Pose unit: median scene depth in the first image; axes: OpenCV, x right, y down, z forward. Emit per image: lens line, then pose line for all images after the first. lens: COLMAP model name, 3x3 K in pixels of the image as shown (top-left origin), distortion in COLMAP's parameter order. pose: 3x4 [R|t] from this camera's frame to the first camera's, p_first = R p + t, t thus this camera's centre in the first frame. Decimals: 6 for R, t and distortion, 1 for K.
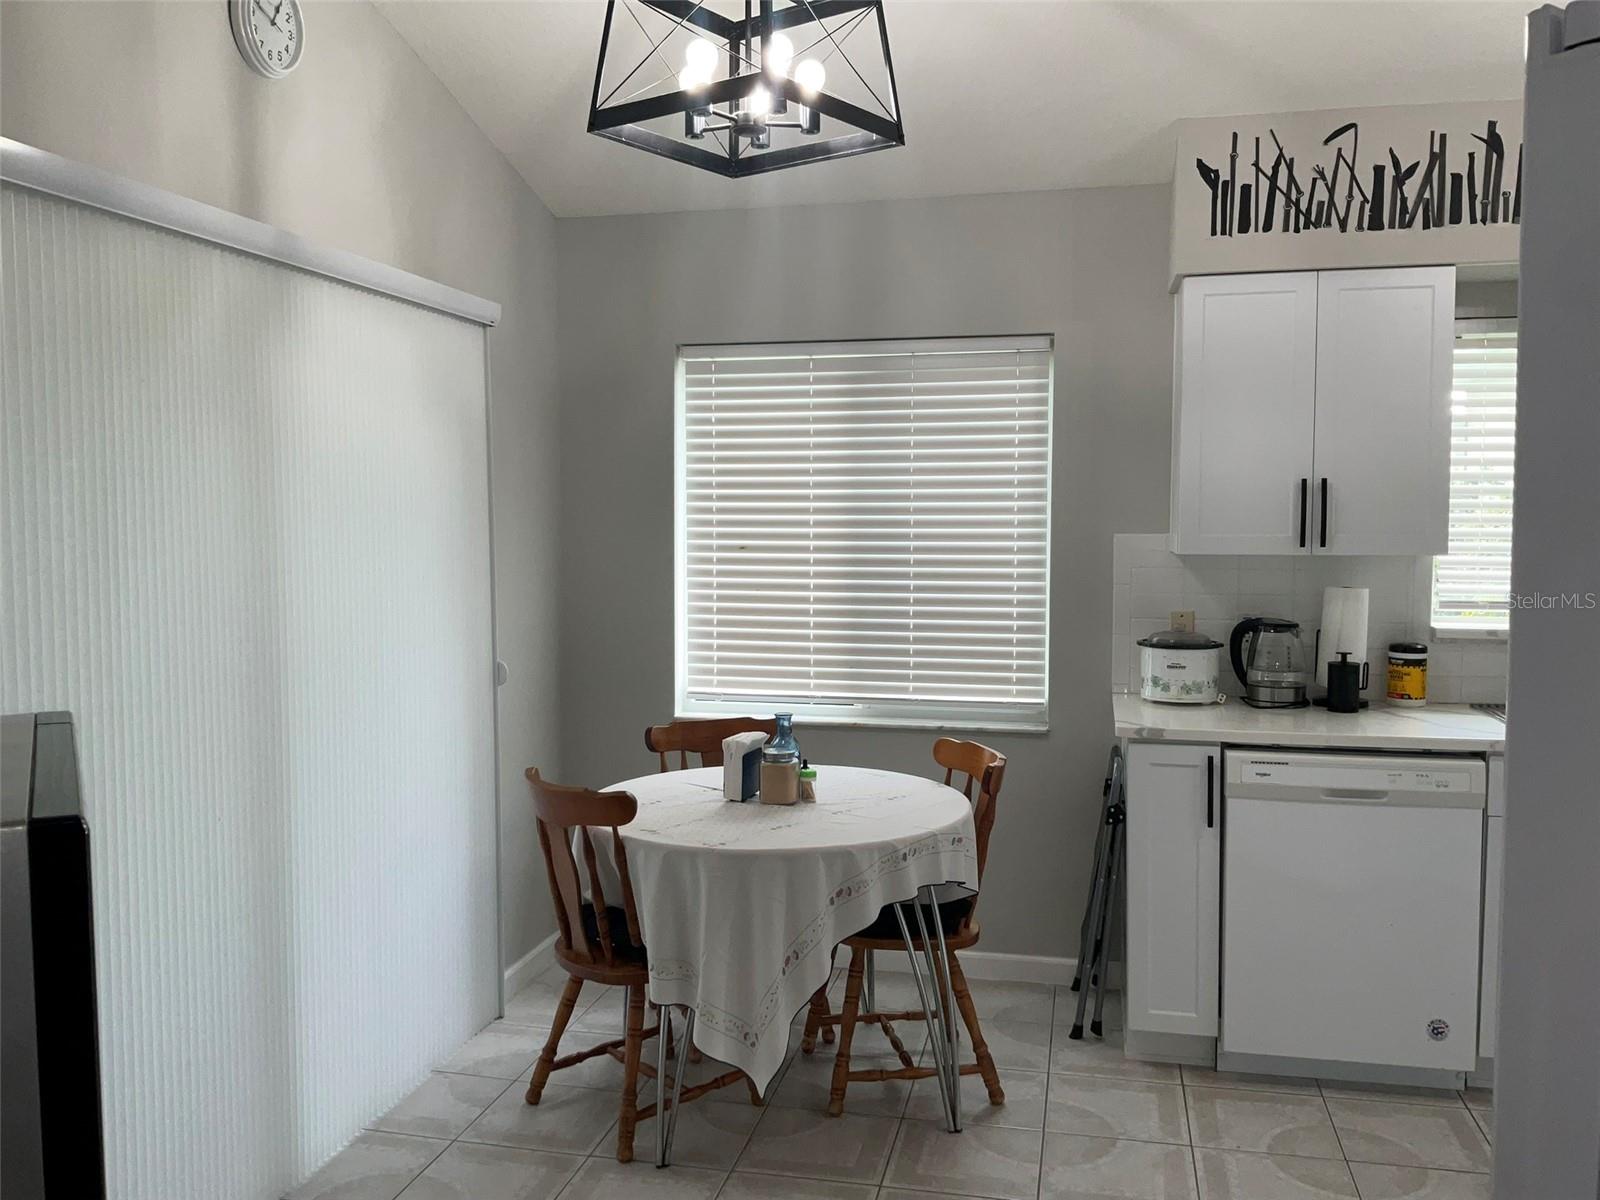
lens RADIAL K [[1343.1, 0, 804.2], [0, 1343.1, 599.6], [0, 0, 1]] dist [0.132131, -0.215135]
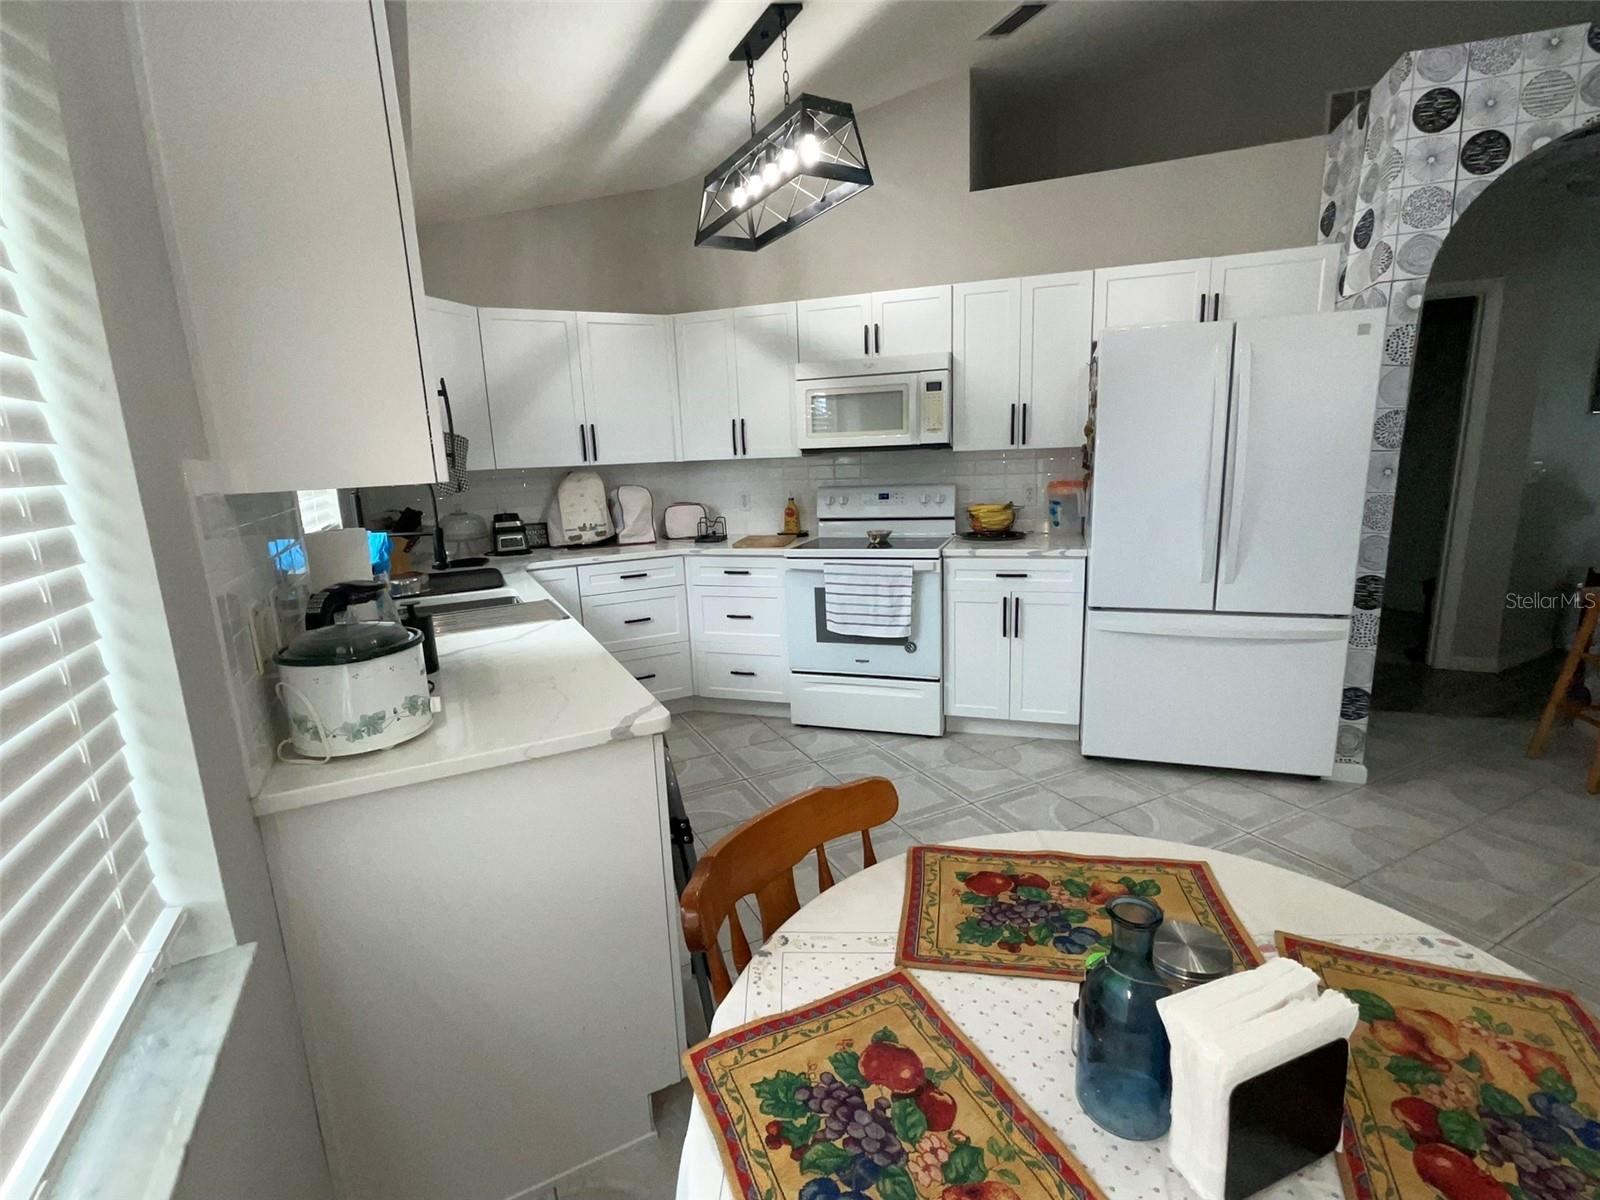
lens RADIAL K [[738.3, 0, 801.1], [0, 738.3, 602.1], [0, 0, 1]] dist [-0.011875, 0.008810]
pose [[-0.636678, -0.127397, 0.760534, -0.090445], [0.093877, 0.966118, 0.240422, -0.046943], [-0.765394, 0.224468, -0.603147, 1.140859]]
